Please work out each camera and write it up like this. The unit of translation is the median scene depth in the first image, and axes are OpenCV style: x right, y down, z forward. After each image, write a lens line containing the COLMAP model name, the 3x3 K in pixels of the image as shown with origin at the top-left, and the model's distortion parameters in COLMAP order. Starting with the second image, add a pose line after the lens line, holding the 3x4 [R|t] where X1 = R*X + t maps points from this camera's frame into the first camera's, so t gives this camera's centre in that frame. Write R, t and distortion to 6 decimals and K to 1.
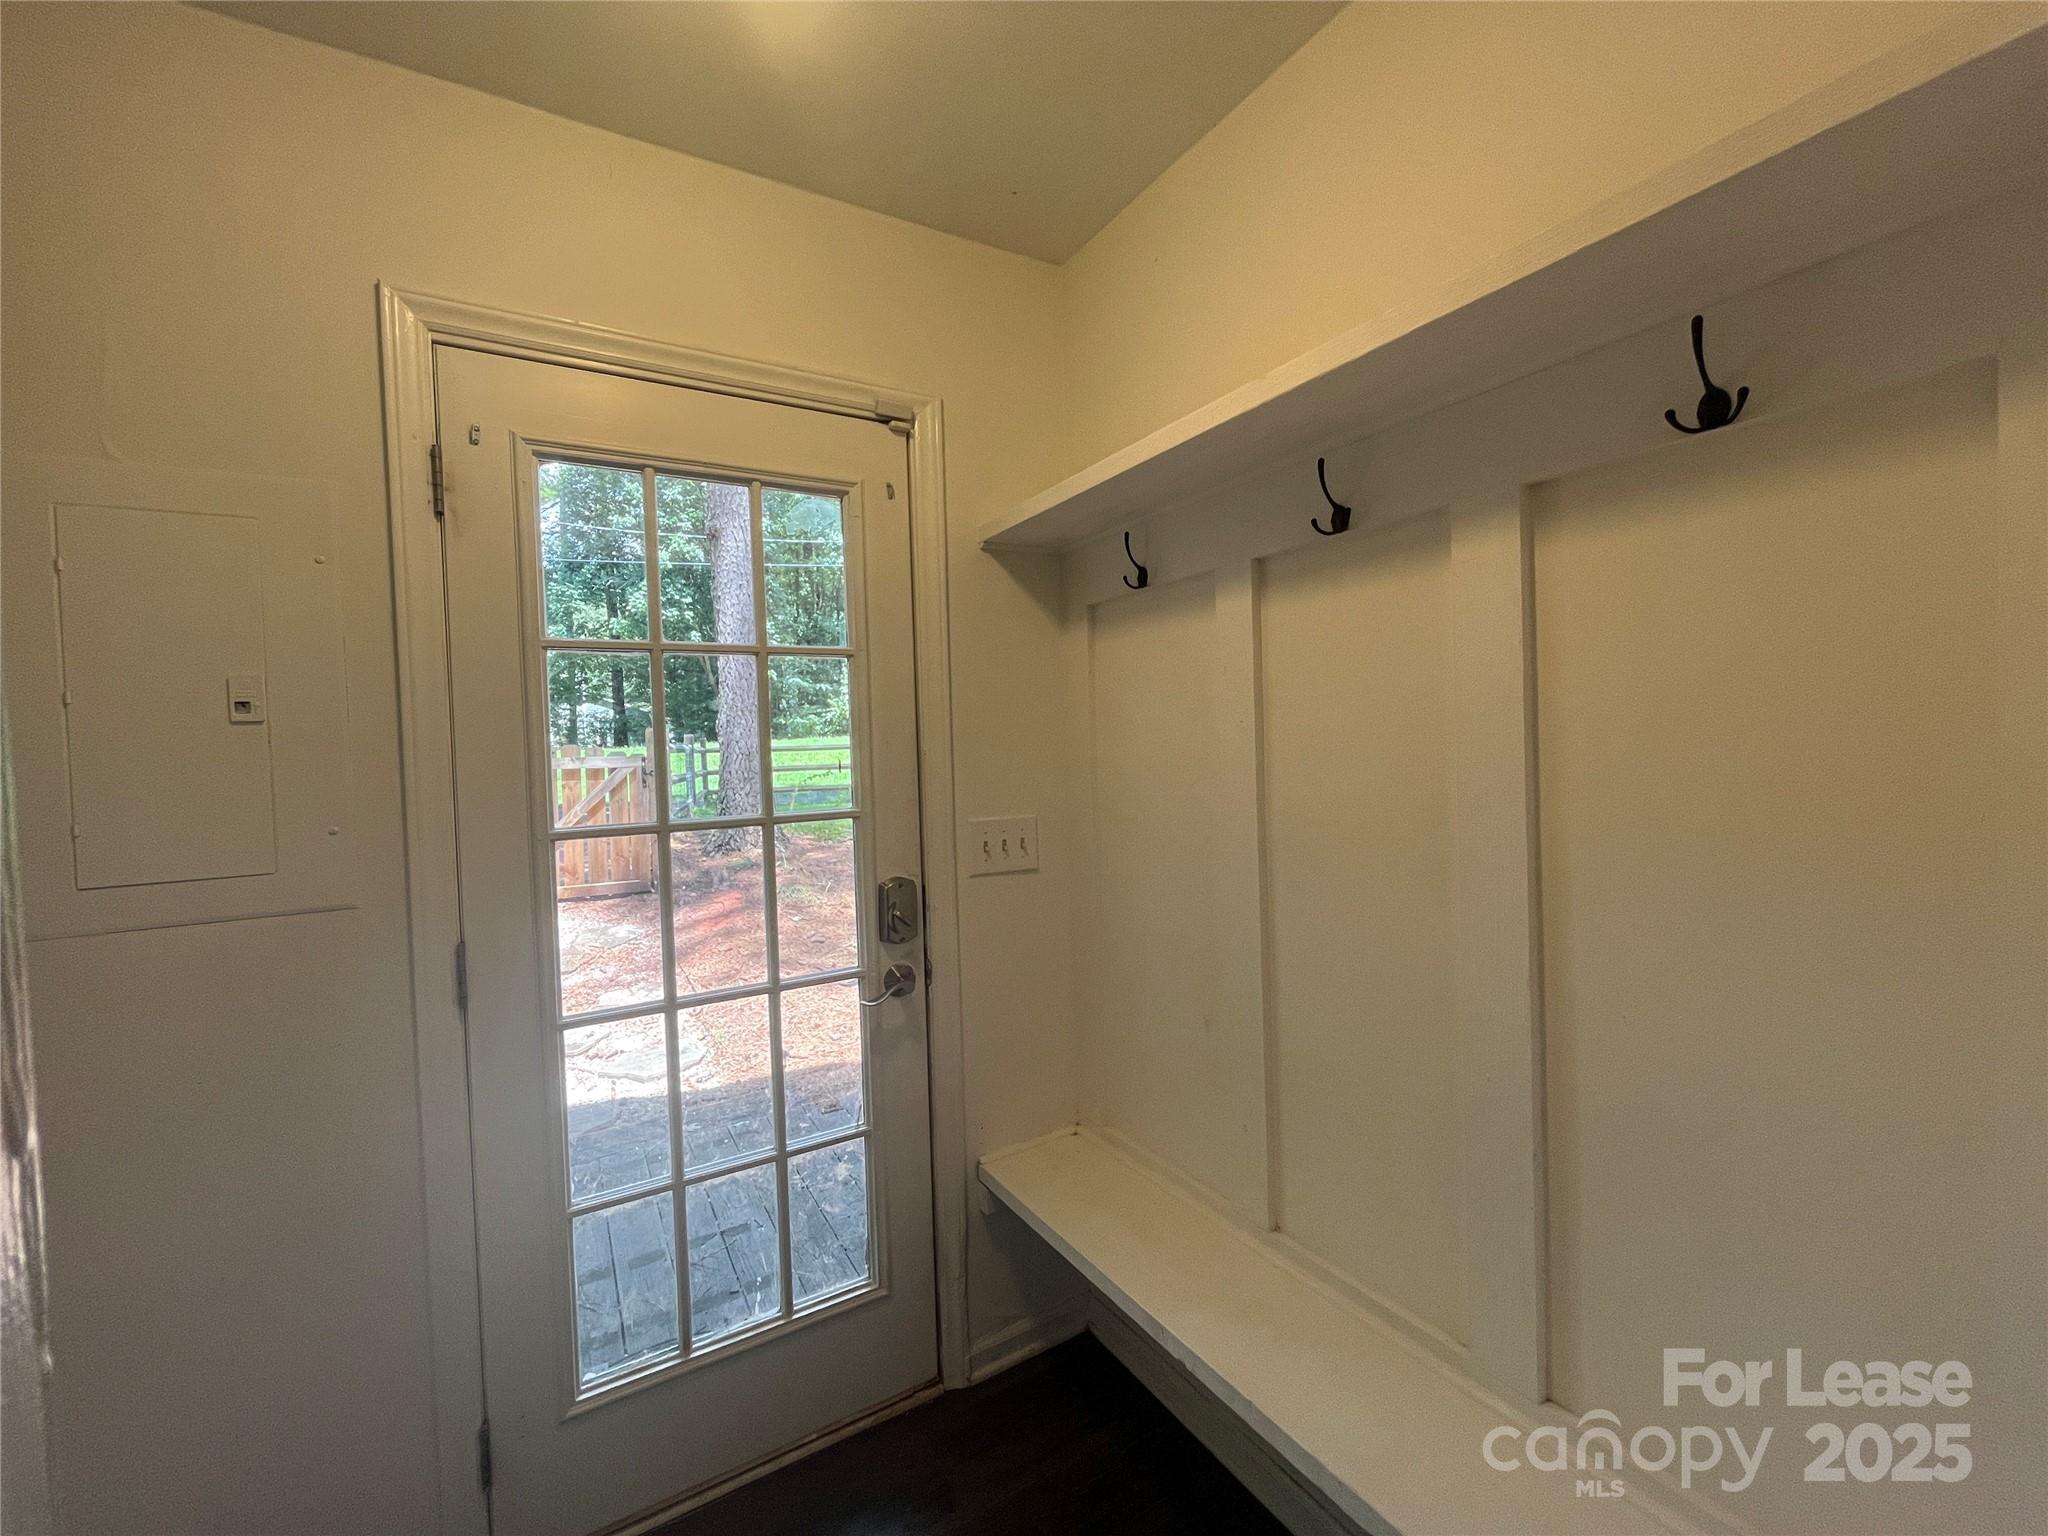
lens RADIAL K [[832.5, 0, 1019.9], [0, 832.5, 761.0], [0, 0, 1]] dist [0.000788, -0.000235]
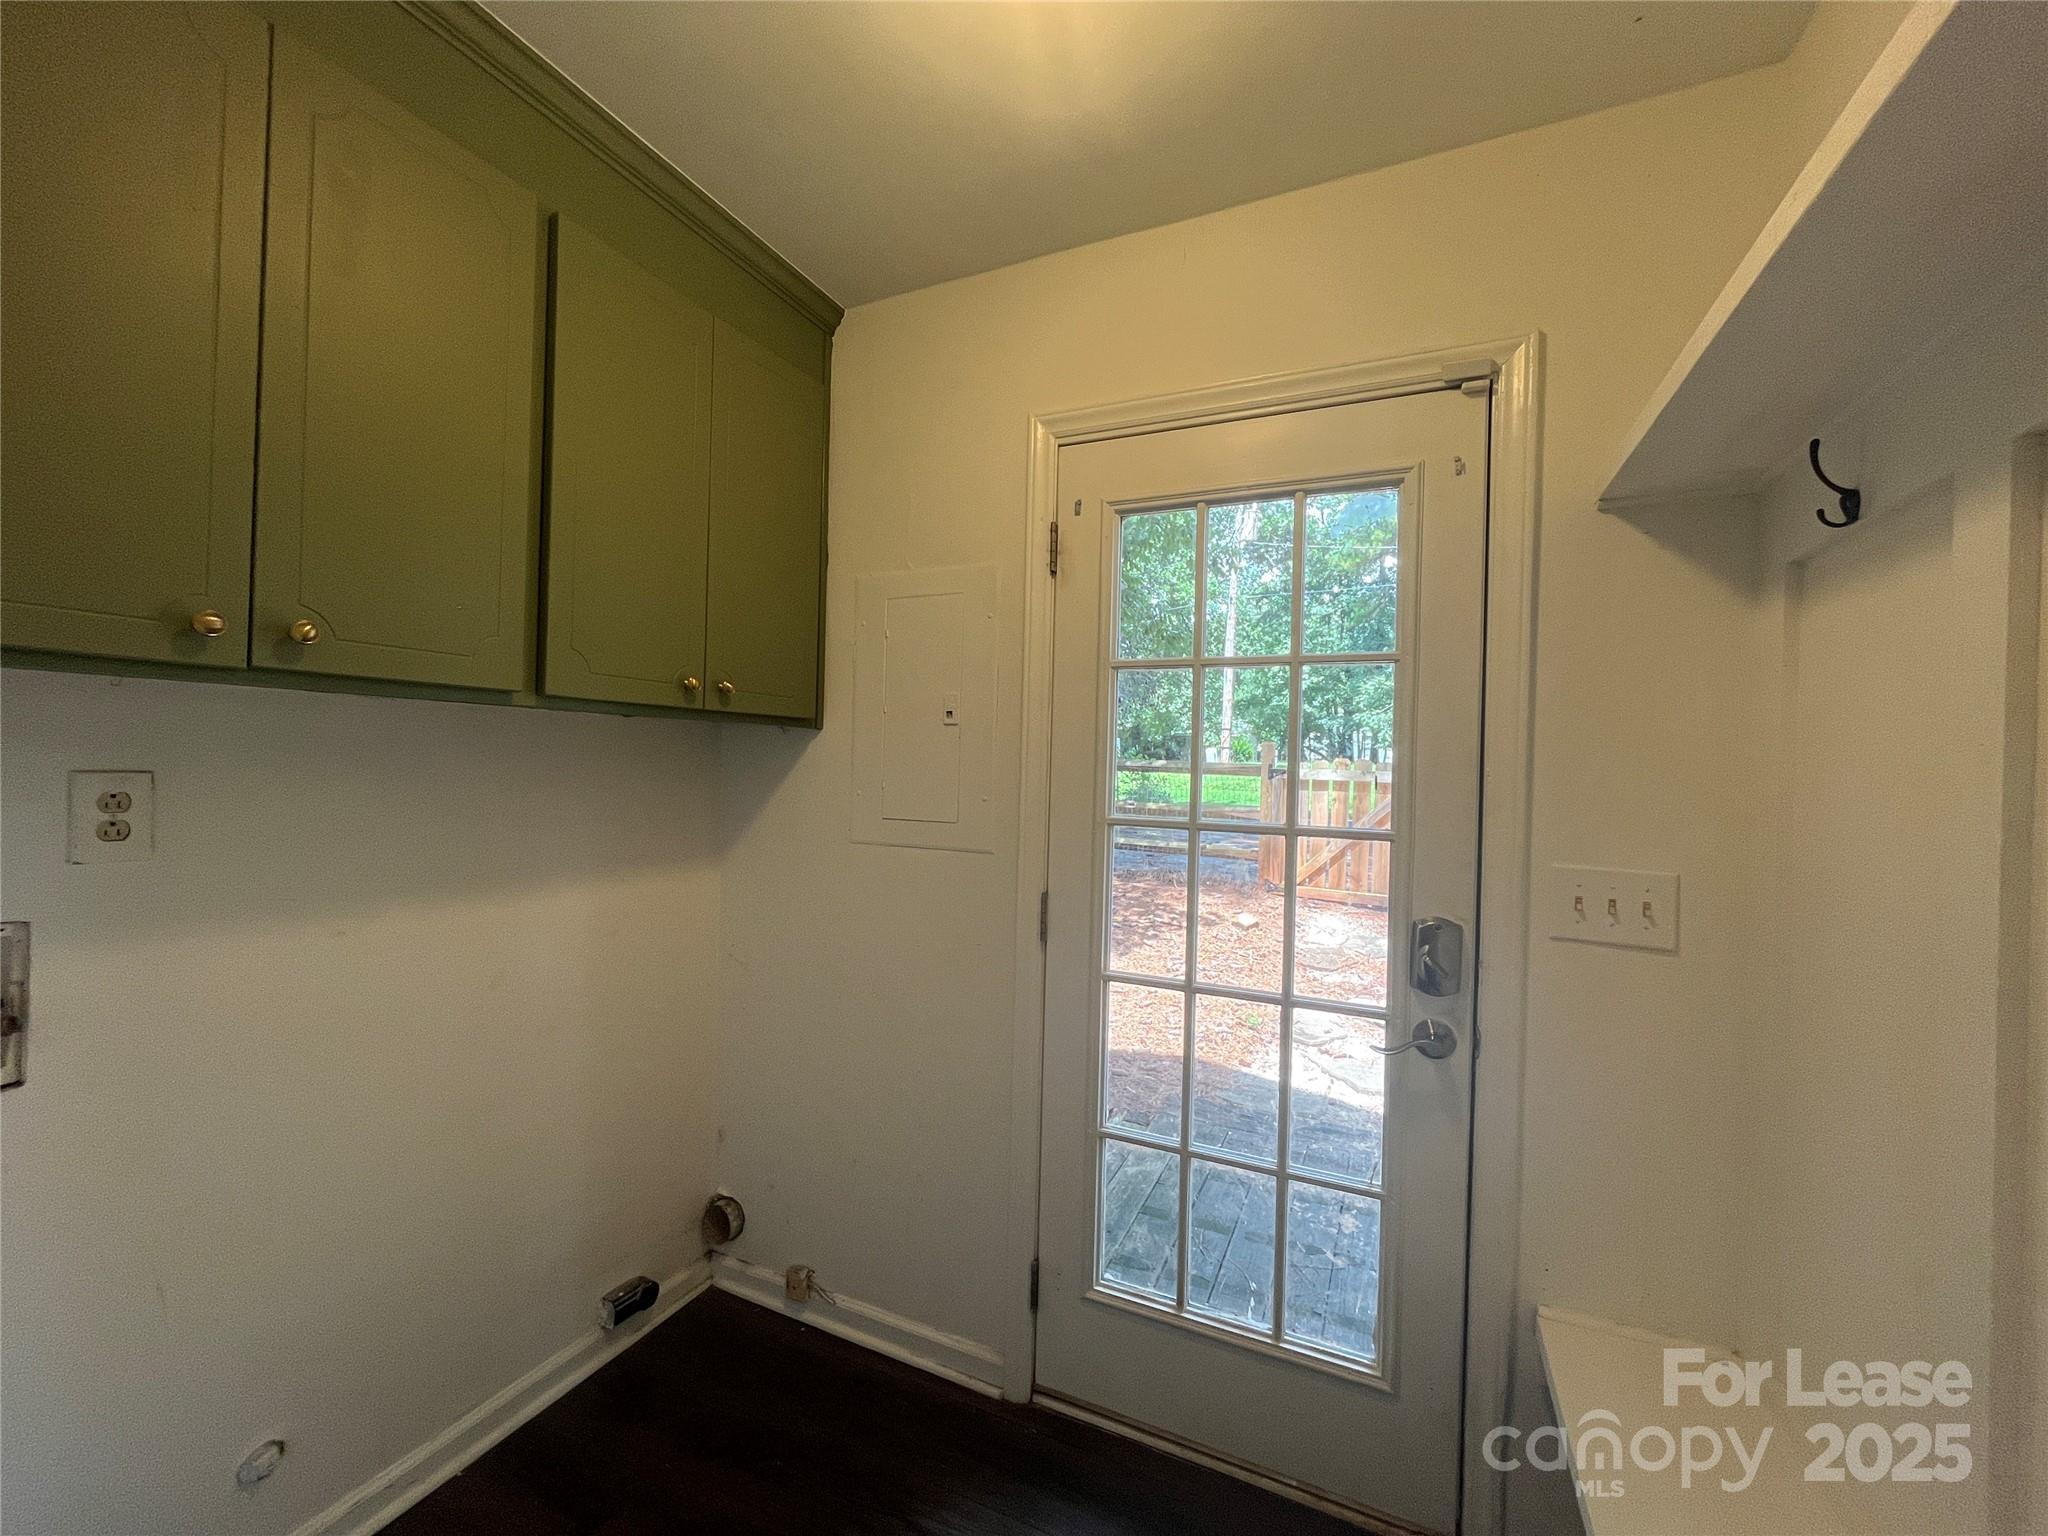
lens RADIAL K [[832.5, 0, 1019.9], [0, 832.5, 761.0], [0, 0, 1]] dist [0.000788, -0.000235]
pose [[0.565894, 0.044821, -0.823259, 0.311168], [-0.063615, 0.997918, 0.010602, -0.001848], [0.822020, 0.046372, 0.567567, 0.160064]]
